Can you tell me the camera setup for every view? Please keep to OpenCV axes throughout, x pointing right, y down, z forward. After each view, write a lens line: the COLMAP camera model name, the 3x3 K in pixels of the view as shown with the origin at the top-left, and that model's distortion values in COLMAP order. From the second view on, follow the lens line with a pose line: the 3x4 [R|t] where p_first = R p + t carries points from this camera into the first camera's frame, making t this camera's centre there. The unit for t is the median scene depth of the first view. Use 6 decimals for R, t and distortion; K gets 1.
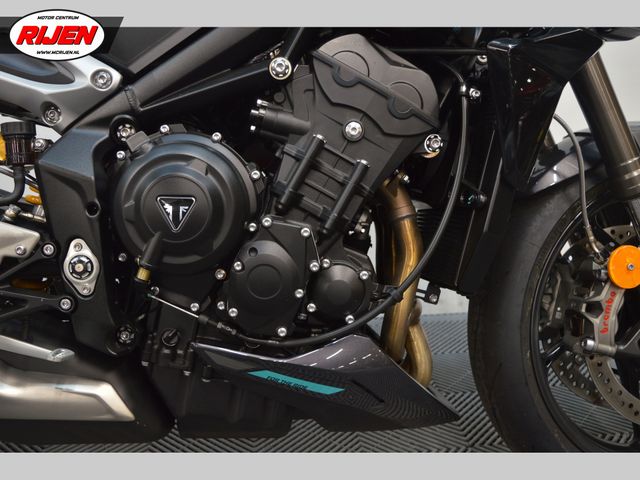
lens RADIAL K [[660.6, 0, 320.0], [0, 660.6, 240.0], [0, 0, 1]] dist [-0.068064, 0.001555]
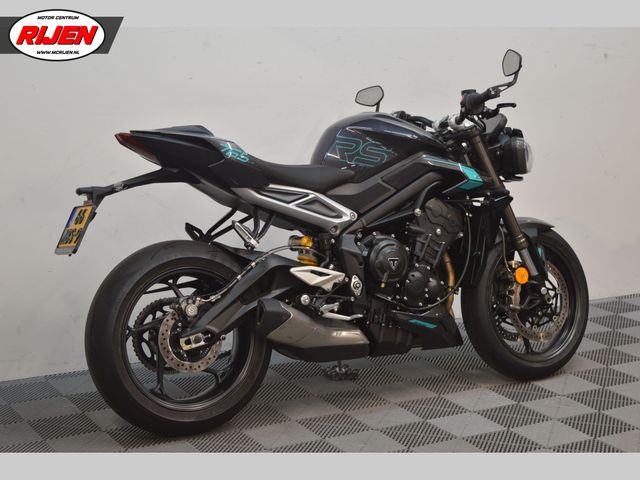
lens RADIAL K [[1309.0, 0, 320.0], [0, 1309.0, 240.0], [0, 0, 1]] dist [0.144246, 0.041116]
pose [[0.911840, -0.047719, 0.407764, -2.705688], [0.074279, 0.996006, -0.049544, 0.111018], [-0.403771, 0.075465, 0.911742, -3.927759]]
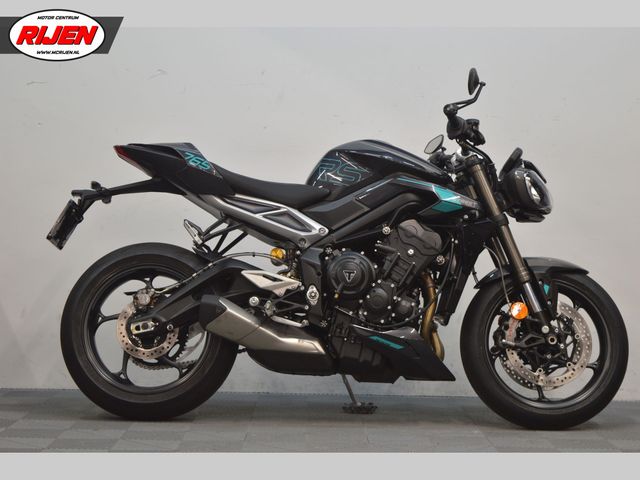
lens RADIAL K [[1426.4, 0, 320.0], [0, 1426.4, 240.0], [0, 0, 1]] dist [0.049430, 0.191343]
pose [[0.995228, 0.039848, -0.089067, 0.204986], [-0.060431, 0.968390, -0.242010, 1.286519], [0.076608, 0.246238, 0.966177, -4.960603]]
